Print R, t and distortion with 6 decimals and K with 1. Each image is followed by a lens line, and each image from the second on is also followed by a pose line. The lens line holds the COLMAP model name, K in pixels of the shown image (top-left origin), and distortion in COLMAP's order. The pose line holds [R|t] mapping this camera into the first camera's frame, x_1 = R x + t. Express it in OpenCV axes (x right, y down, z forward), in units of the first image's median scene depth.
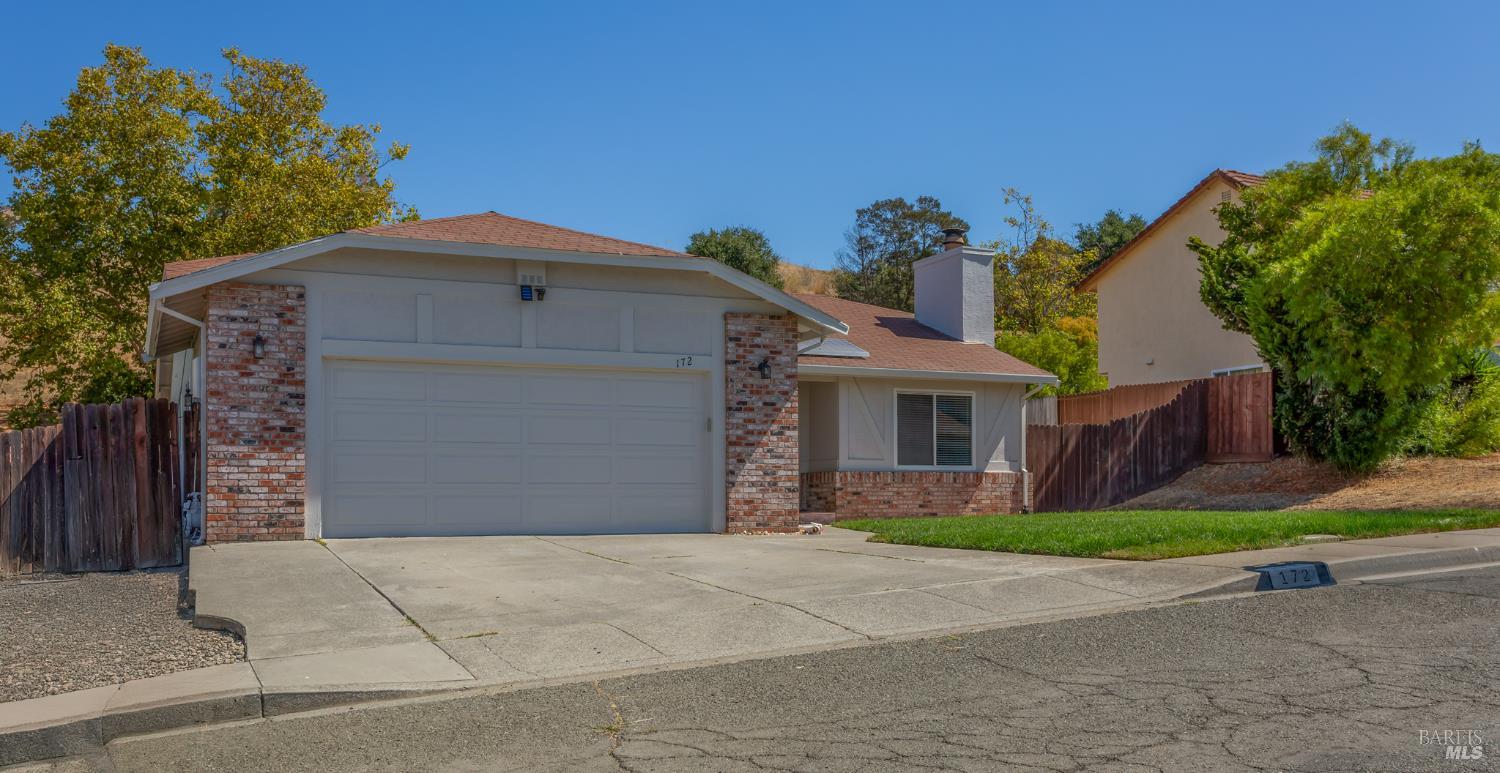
lens RADIAL K [[1414.1, 0, 749.9], [0, 1414.1, 374.9], [0, 0, 1]] dist [0.017224, 0.000000]
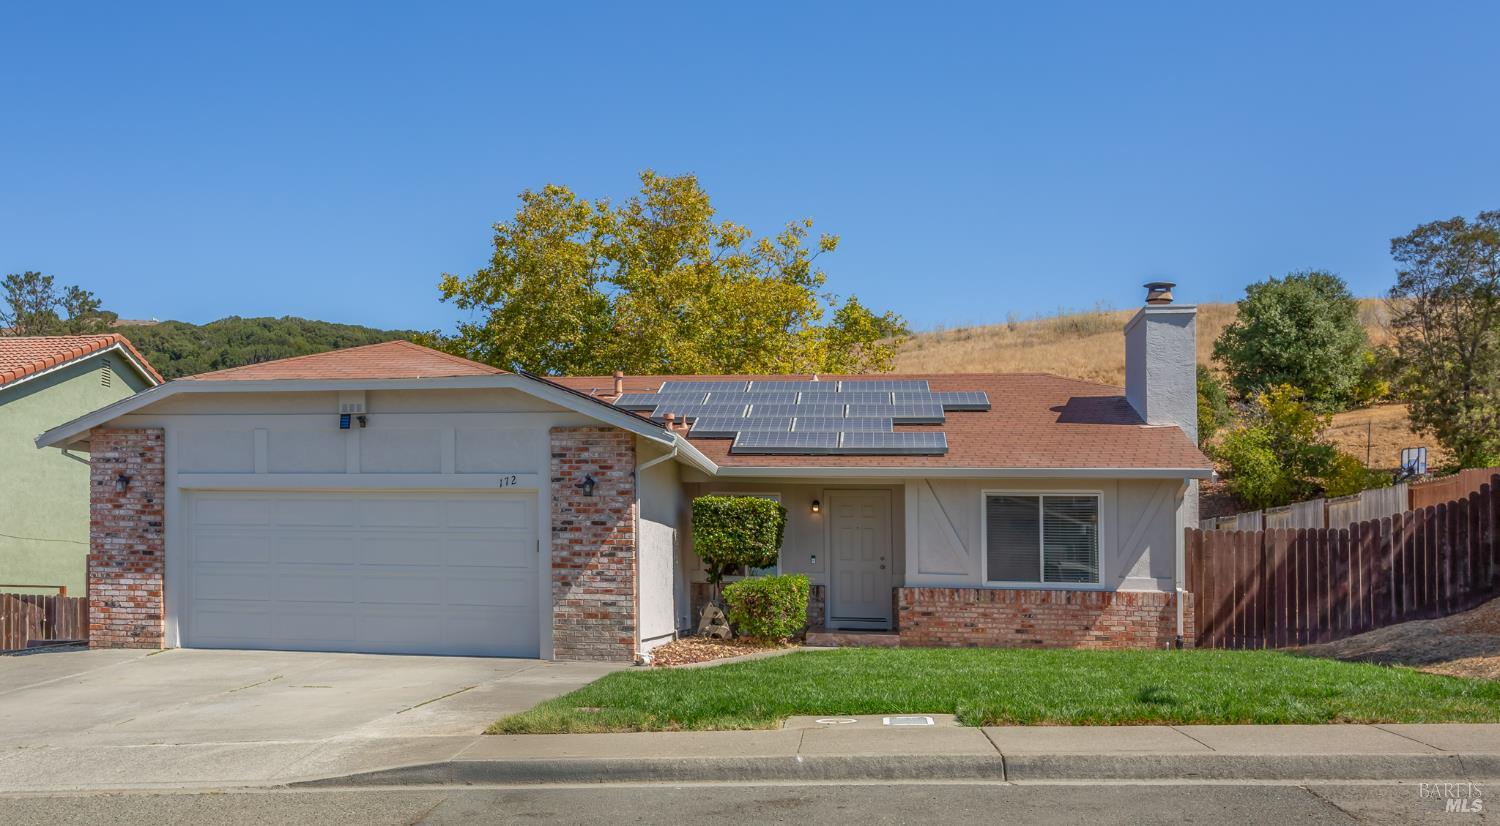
lens RADIAL K [[1461.4, 0, 750.9], [0, 1461.4, 427.6], [0, 0, 1]] dist [0.012264, 0.000000]
pose [[0.792685, -0.039005, -0.608382, 0.685843], [0.035389, 0.999212, -0.017951, -0.021605], [0.608603, -0.007301, 0.793441, 0.299427]]
